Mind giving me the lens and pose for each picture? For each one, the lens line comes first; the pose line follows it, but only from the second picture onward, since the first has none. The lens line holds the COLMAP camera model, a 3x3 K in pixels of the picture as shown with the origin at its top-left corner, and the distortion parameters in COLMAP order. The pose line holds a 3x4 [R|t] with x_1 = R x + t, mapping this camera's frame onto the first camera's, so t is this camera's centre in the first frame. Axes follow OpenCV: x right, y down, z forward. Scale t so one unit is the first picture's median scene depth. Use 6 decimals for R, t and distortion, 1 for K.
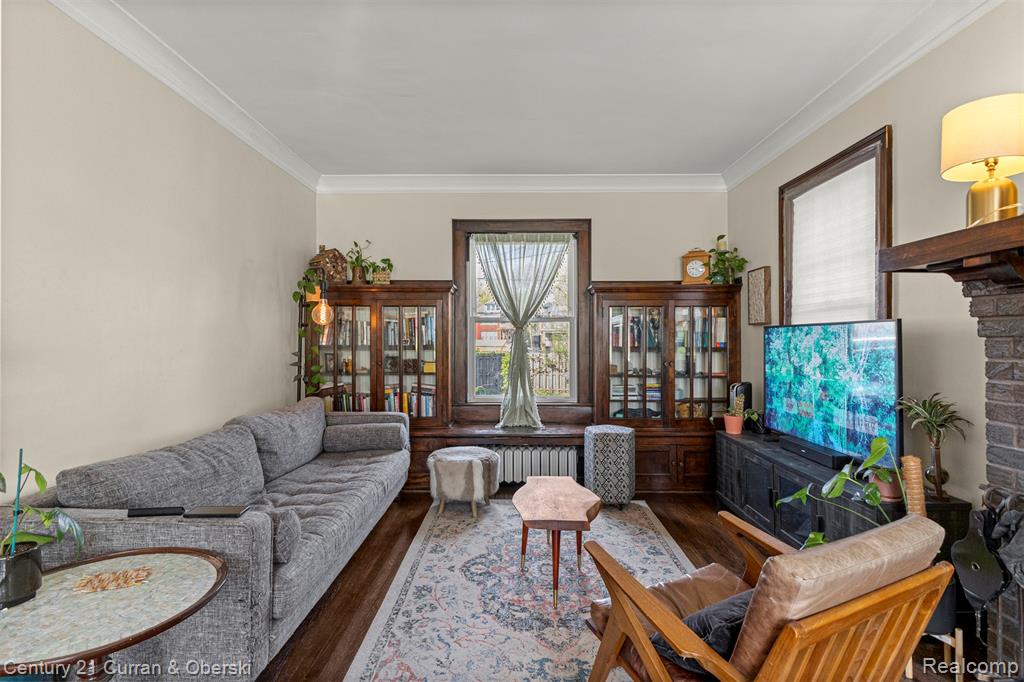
lens RADIAL K [[497.8, 0, 513.1], [0, 497.8, 336.3], [0, 0, 1]] dist [0.010367, 0.000352]
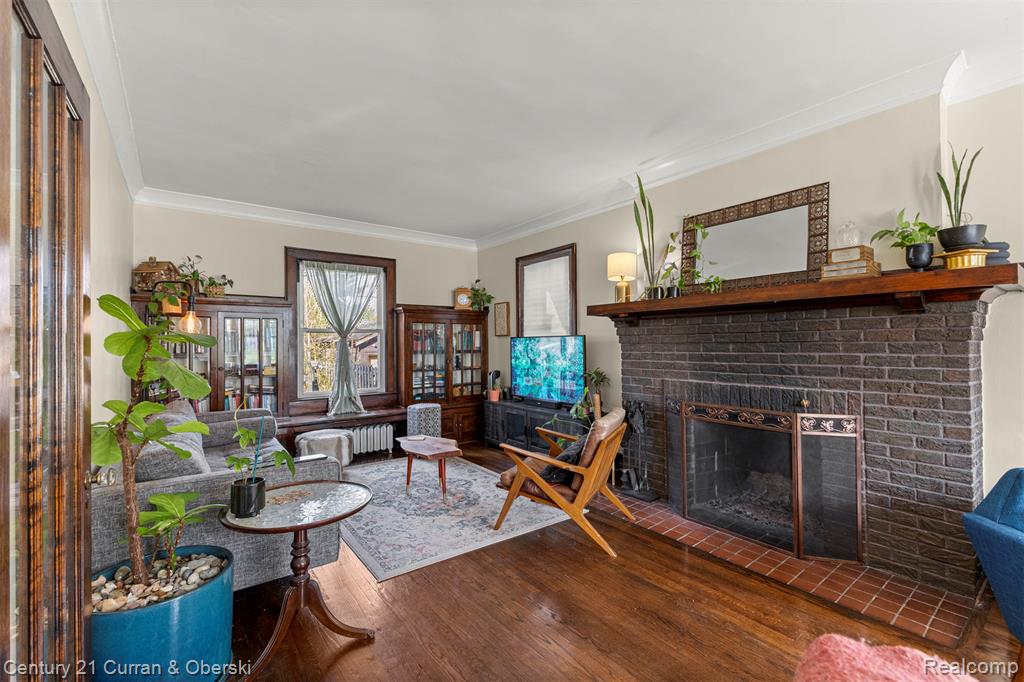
lens RADIAL K [[447.6, 0, 505.1], [0, 447.6, 336.2], [0, 0, 1]] dist [0.010281, -0.000300]
pose [[0.797218, 0.004434, 0.603676, -0.431239], [0.003637, 0.999920, -0.012148, -0.004625], [-0.603681, 0.011880, 0.797137, -0.221066]]
